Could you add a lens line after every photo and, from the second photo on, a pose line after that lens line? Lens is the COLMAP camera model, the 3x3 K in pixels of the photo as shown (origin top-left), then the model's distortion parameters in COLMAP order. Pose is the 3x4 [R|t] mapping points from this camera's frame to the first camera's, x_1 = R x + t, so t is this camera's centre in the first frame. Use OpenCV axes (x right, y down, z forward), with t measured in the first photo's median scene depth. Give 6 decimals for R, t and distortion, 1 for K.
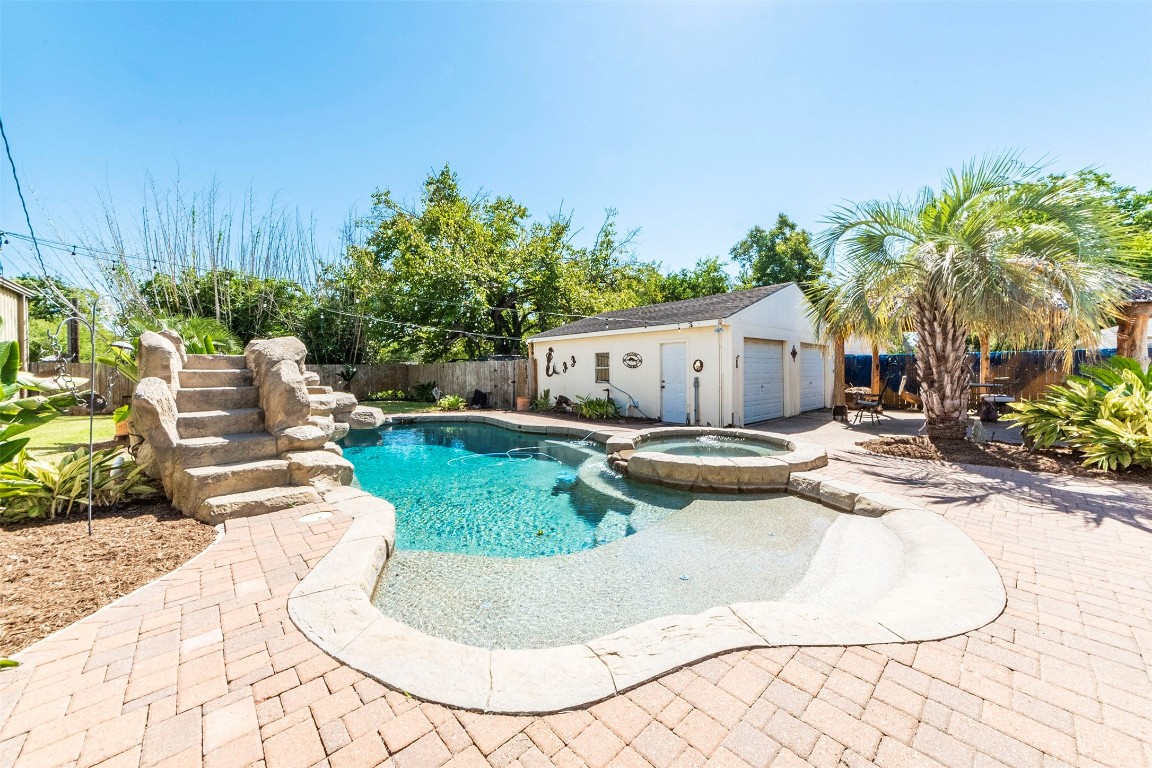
lens RADIAL K [[414.9, 0, 585.5], [0, 414.9, 382.2], [0, 0, 1]] dist [-0.002564, 0.003432]
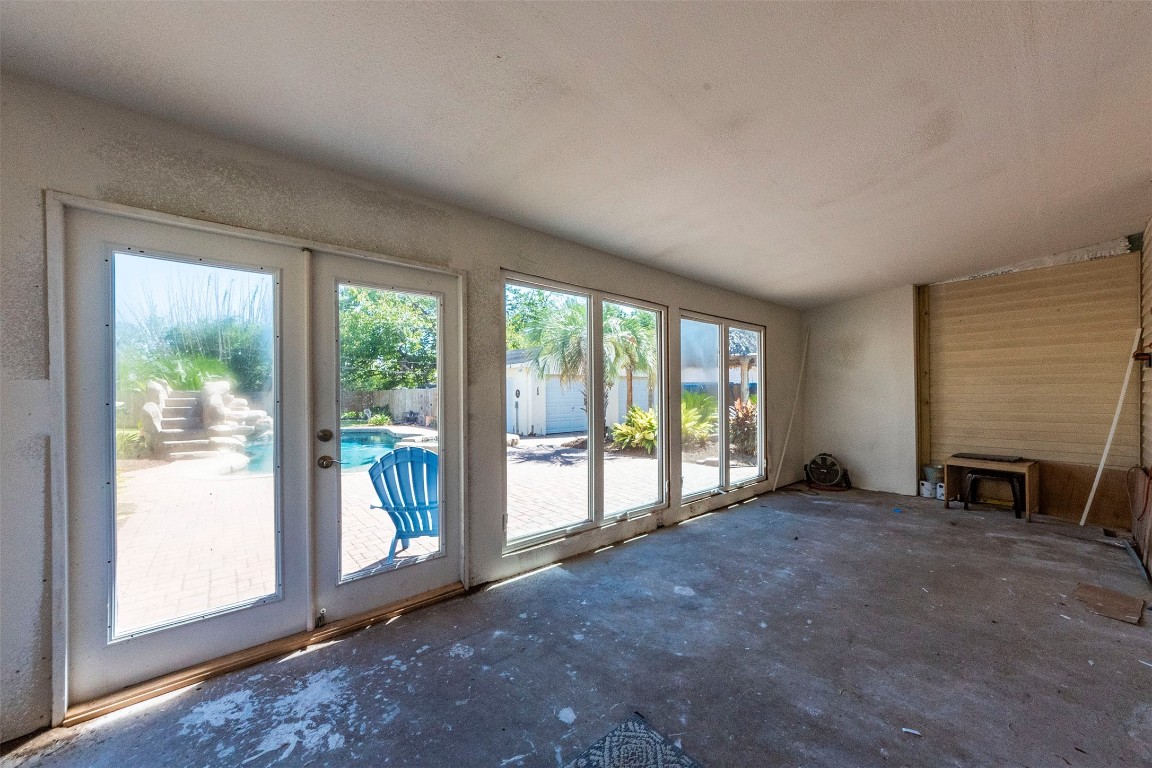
lens RADIAL K [[398.4, 0, 561.9], [0, 398.4, 397.7], [0, 0, 1]] dist [-0.000247, -0.000001]
pose [[0.998794, -0.001709, -0.049069, 1.169410], [0.000747, 0.999807, -0.019607, 0.007201], [0.049093, 0.019546, 0.998603, -0.953261]]
